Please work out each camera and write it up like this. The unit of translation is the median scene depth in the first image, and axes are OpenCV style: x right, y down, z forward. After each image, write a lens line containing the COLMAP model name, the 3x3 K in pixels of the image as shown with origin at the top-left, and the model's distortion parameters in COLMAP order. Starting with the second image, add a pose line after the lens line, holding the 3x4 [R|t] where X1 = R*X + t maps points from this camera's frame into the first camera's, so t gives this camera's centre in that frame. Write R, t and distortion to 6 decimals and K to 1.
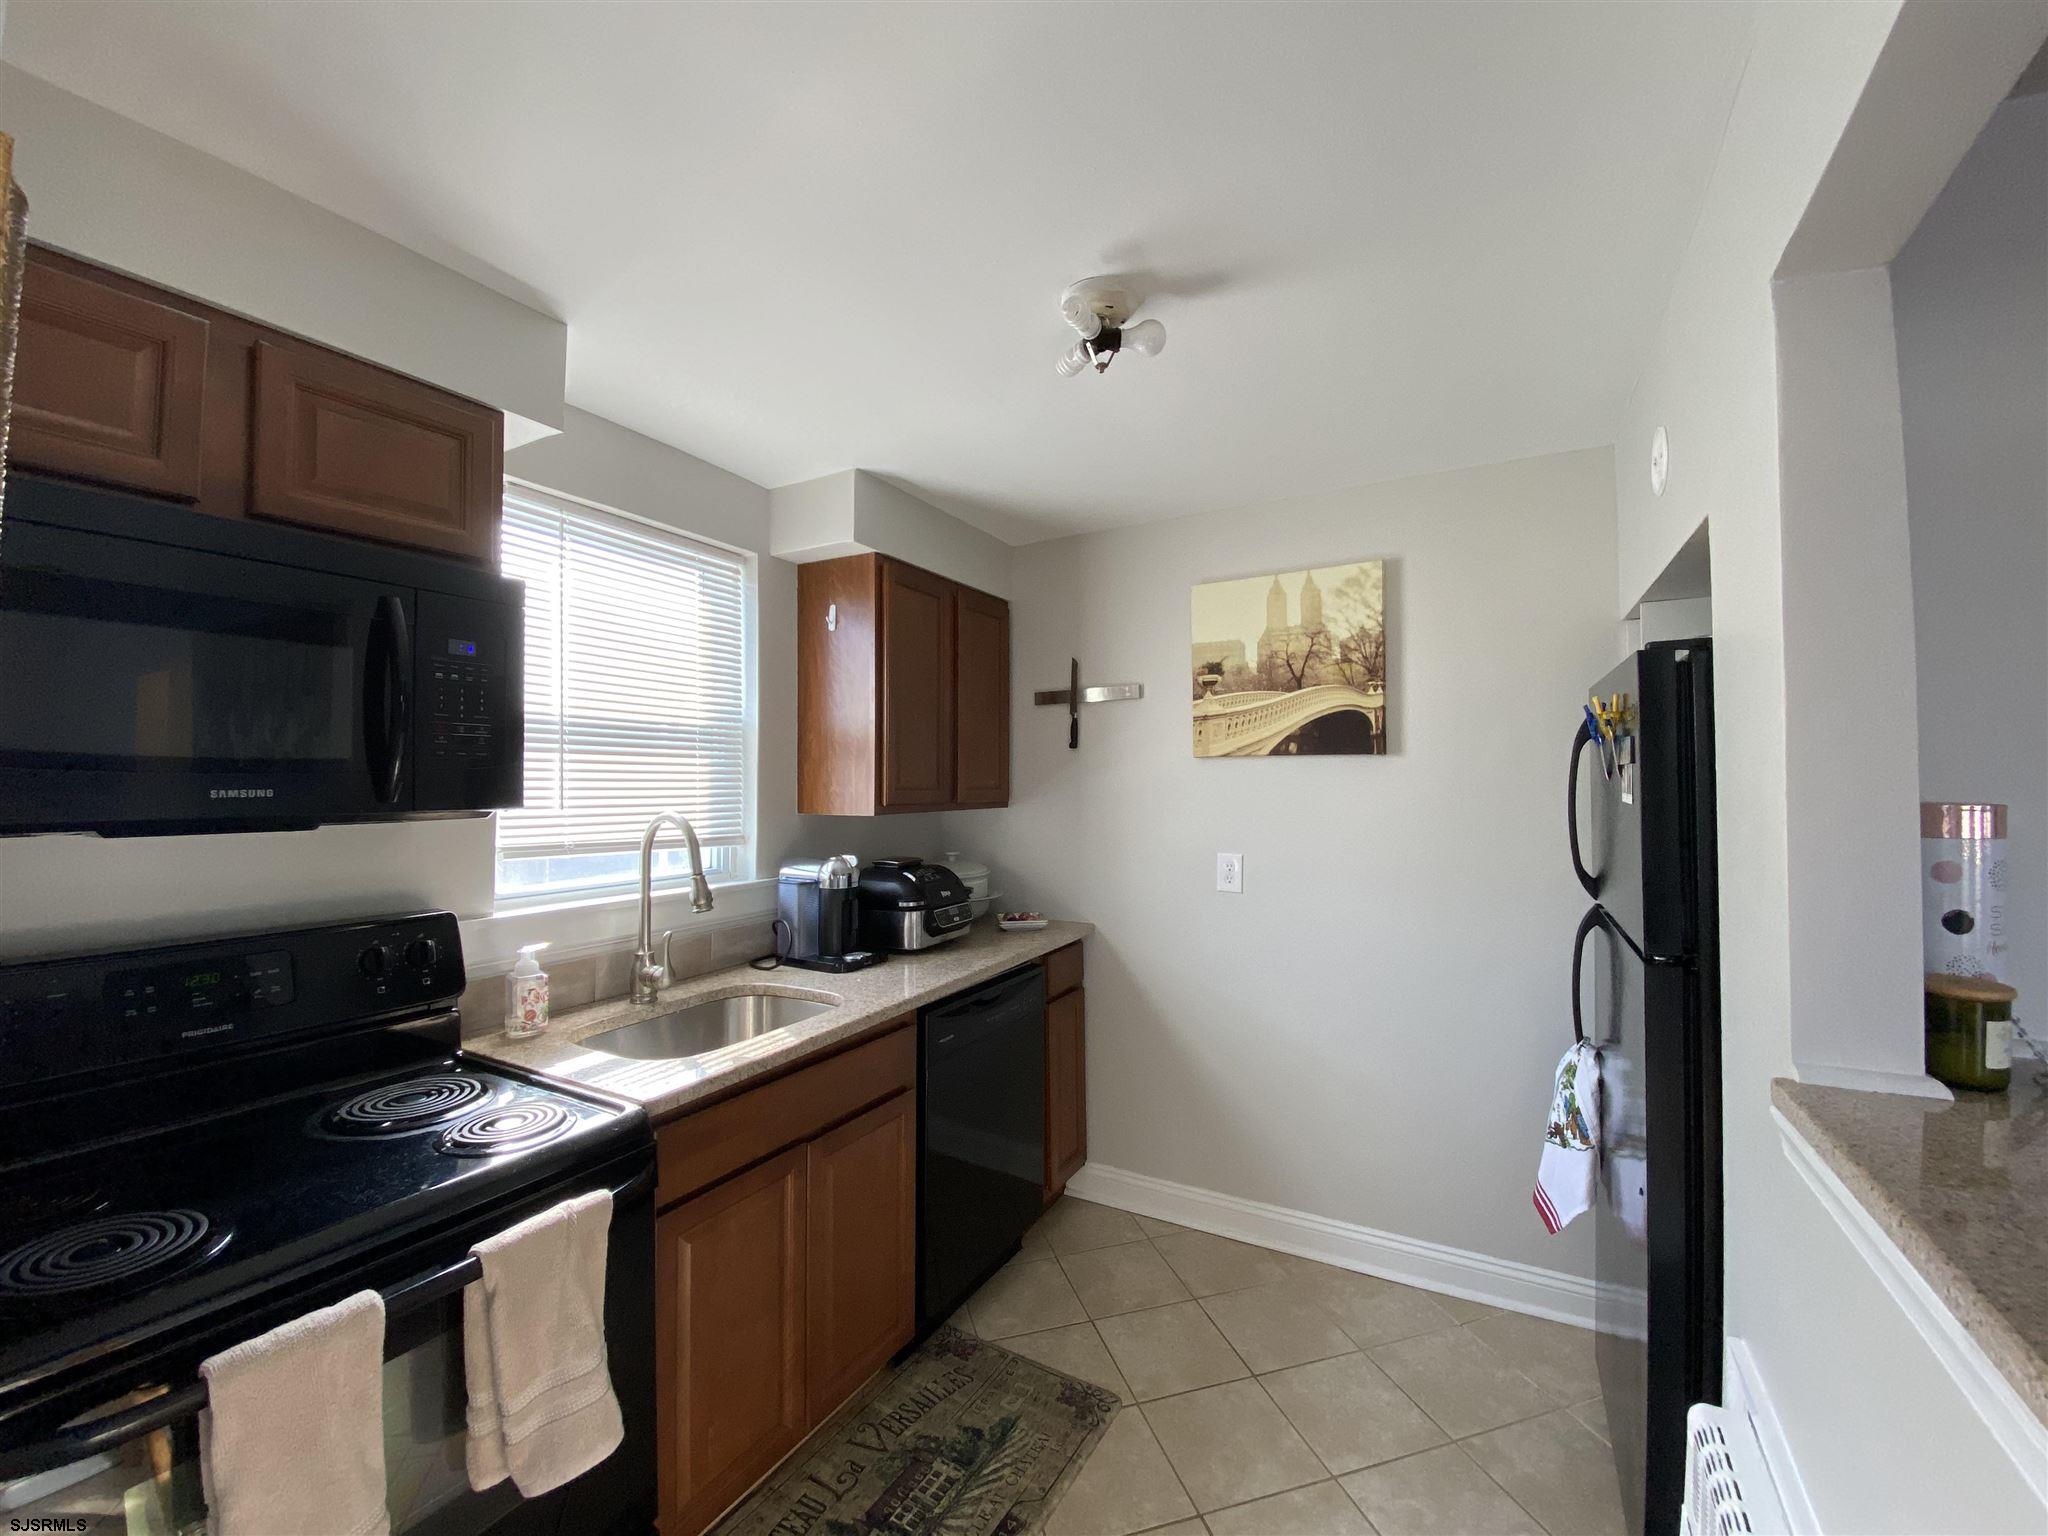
lens RADIAL K [[820.3, 0, 1025.3], [0, 820.3, 764.8], [0, 0, 1]] dist [0.010731, -0.017964]
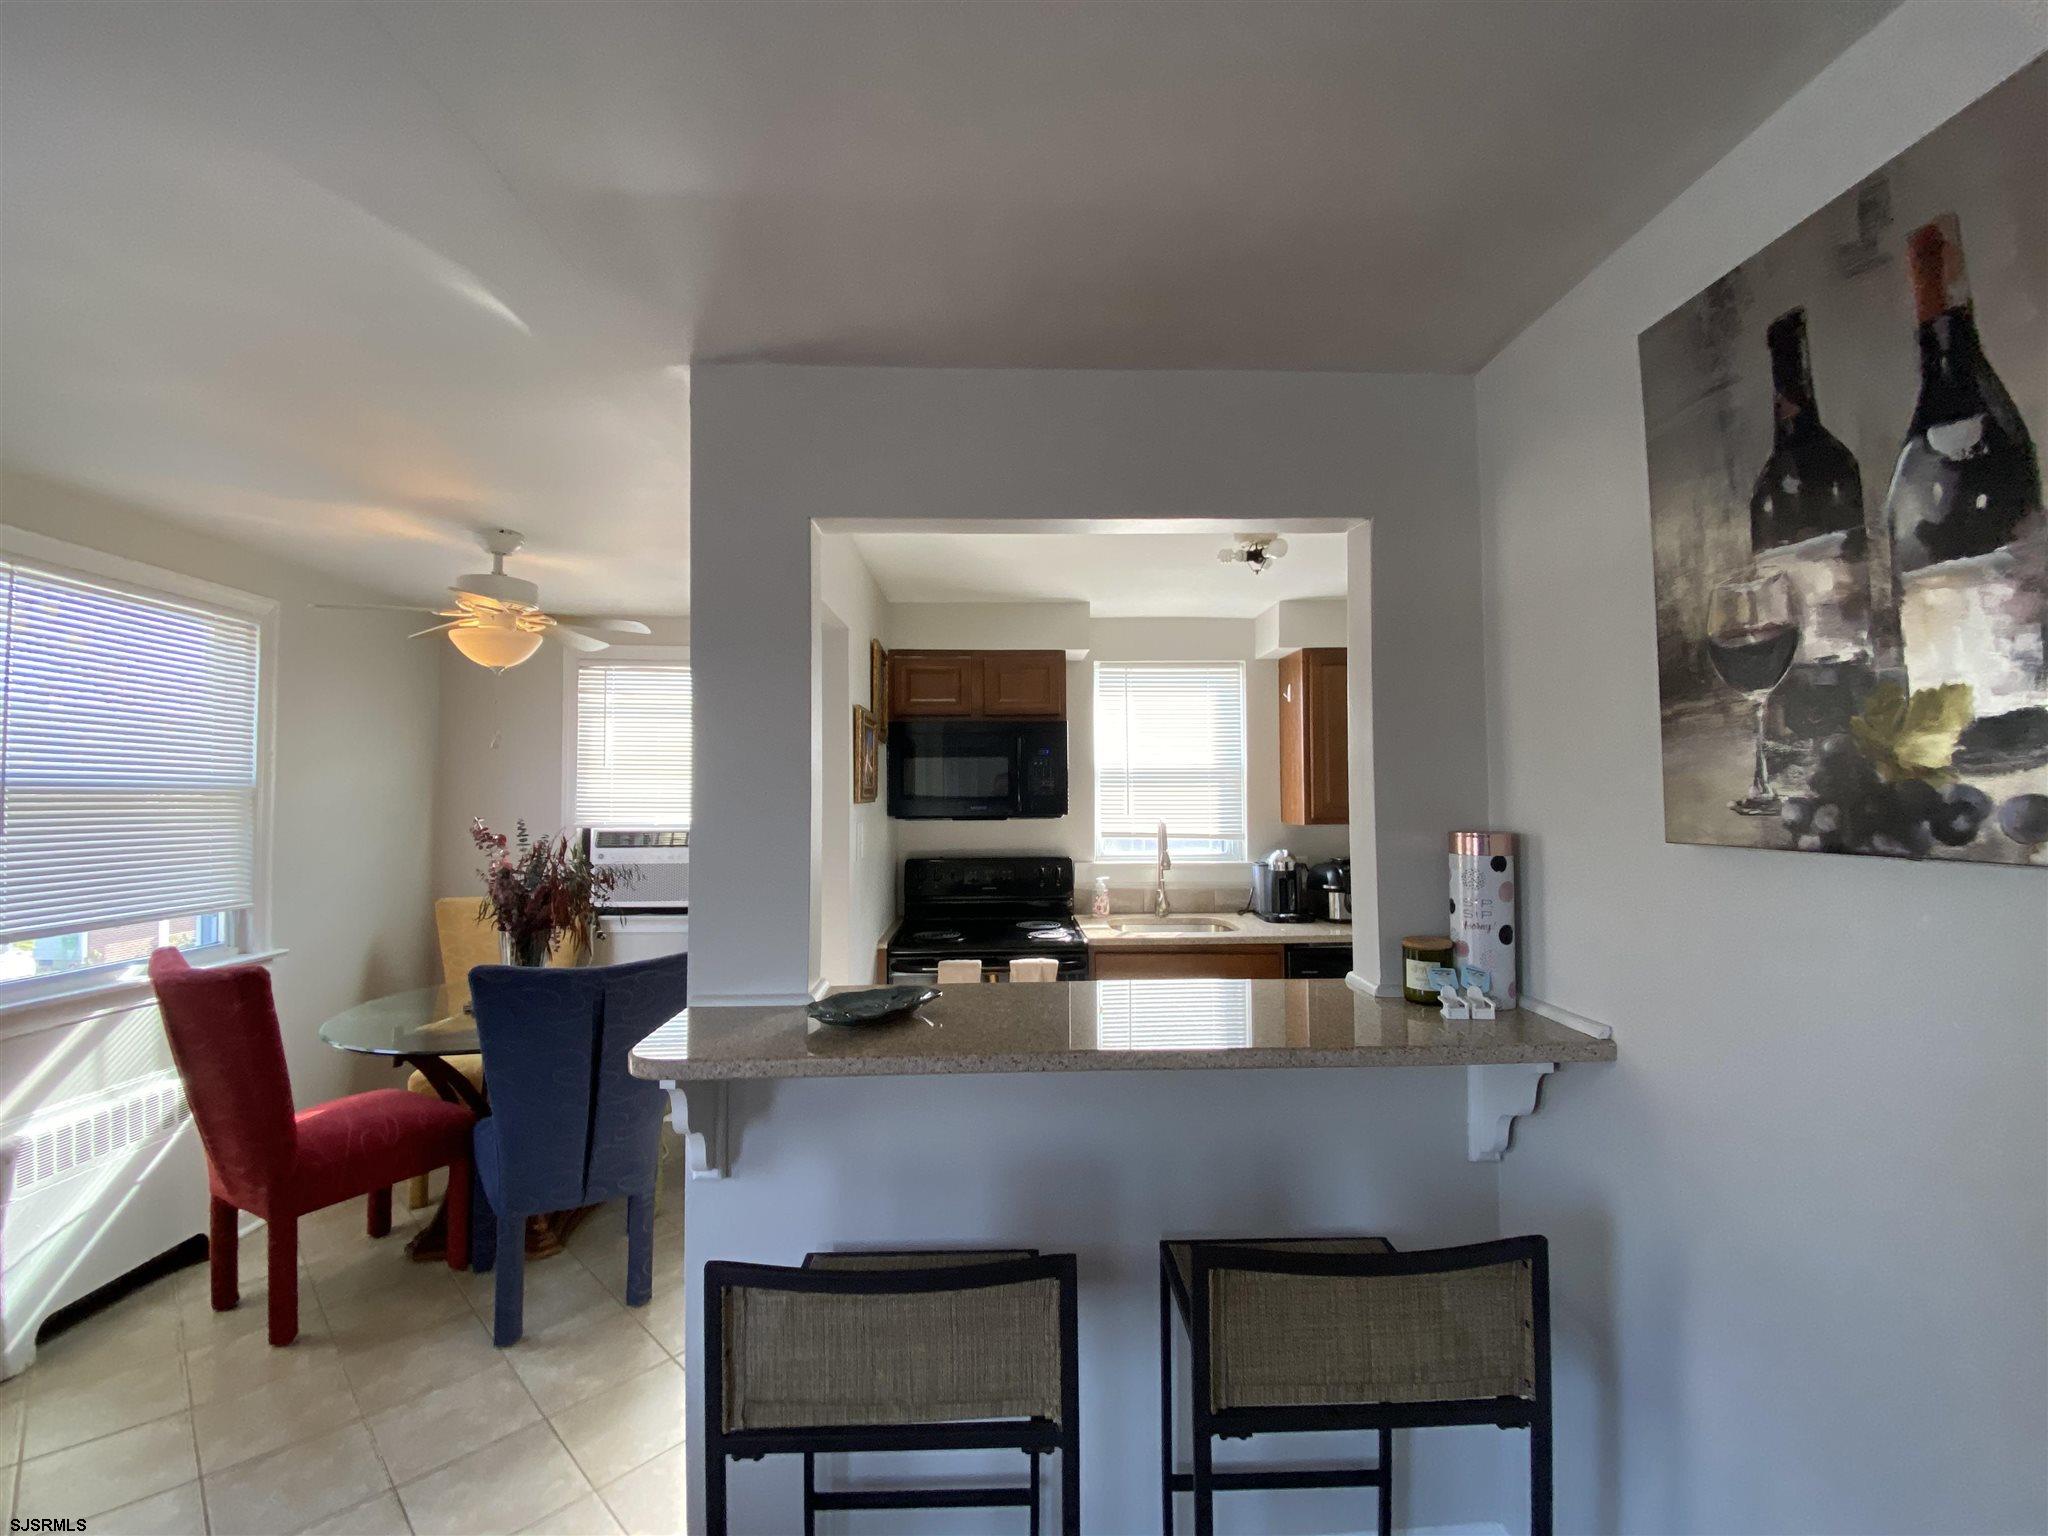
lens RADIAL K [[820.3, 0, 1025.3], [0, 820.3, 764.8], [0, 0, 1]] dist [0.010731, -0.017964]
pose [[0.512851, -0.031600, -0.857896, 1.087832], [0.023076, 0.999469, -0.023020, -0.031886], [0.858167, -0.007991, 0.513308, -0.267612]]
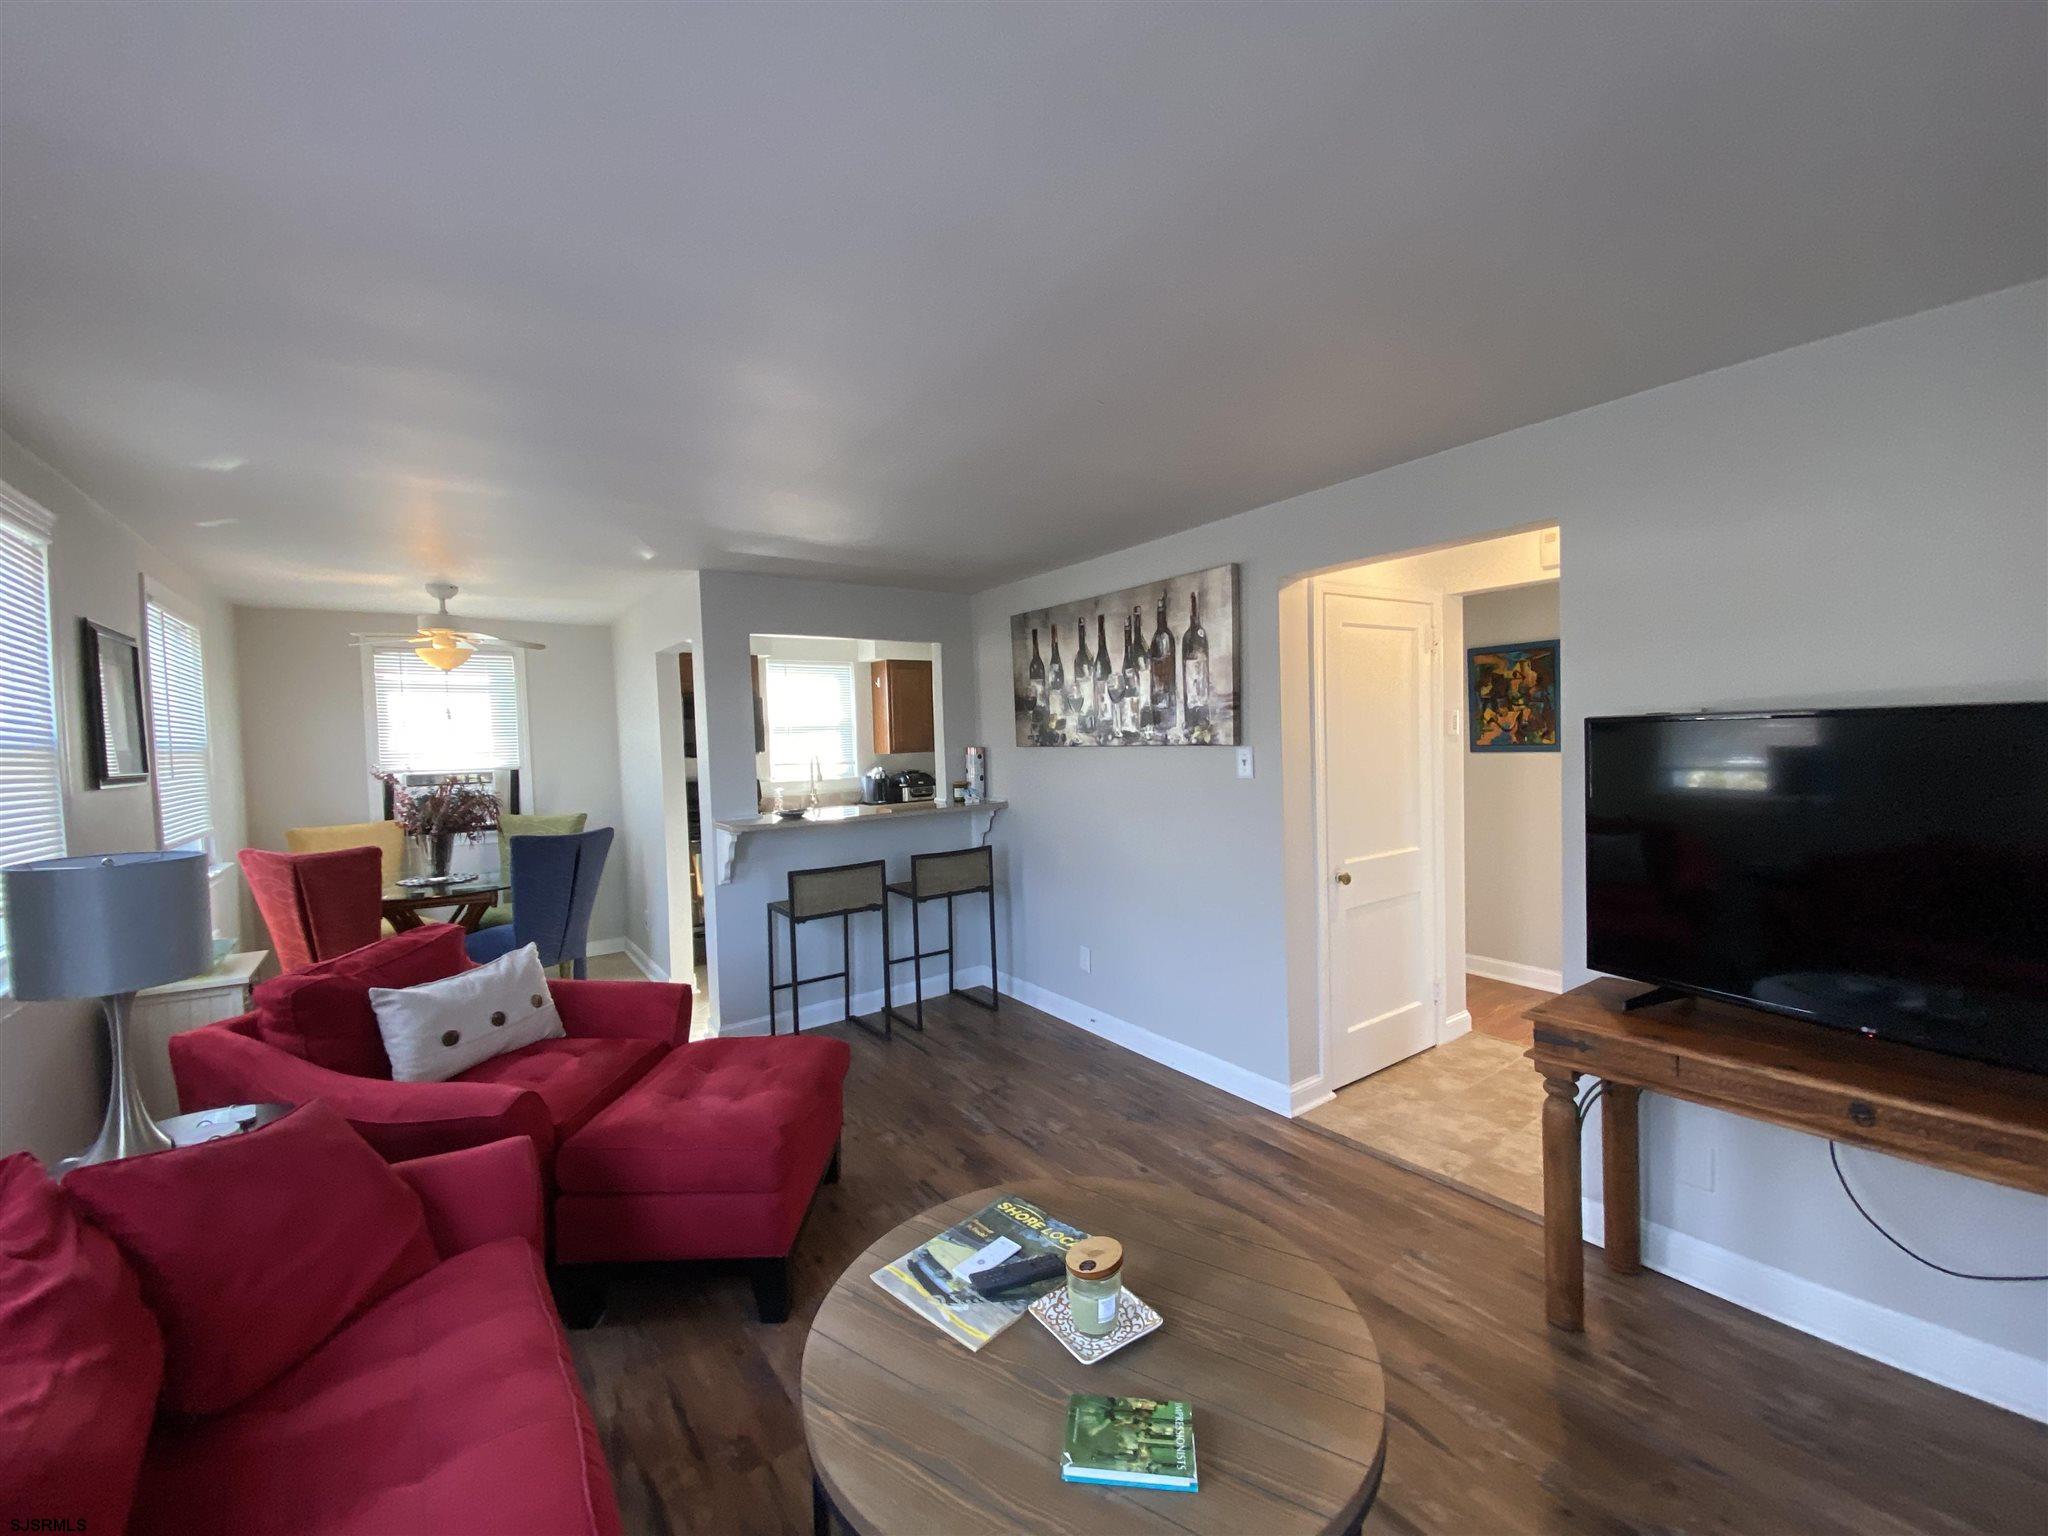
lens RADIAL K [[821.4, 0, 1031.2], [0, 821.4, 766.4], [0, 0, 1]] dist [-0.002663, -0.011836]
pose [[0.902846, -0.004173, -0.429945, 1.891476], [0.033916, 0.997528, 0.061538, -0.066718], [0.428625, -0.070142, 0.900756, -1.722978]]
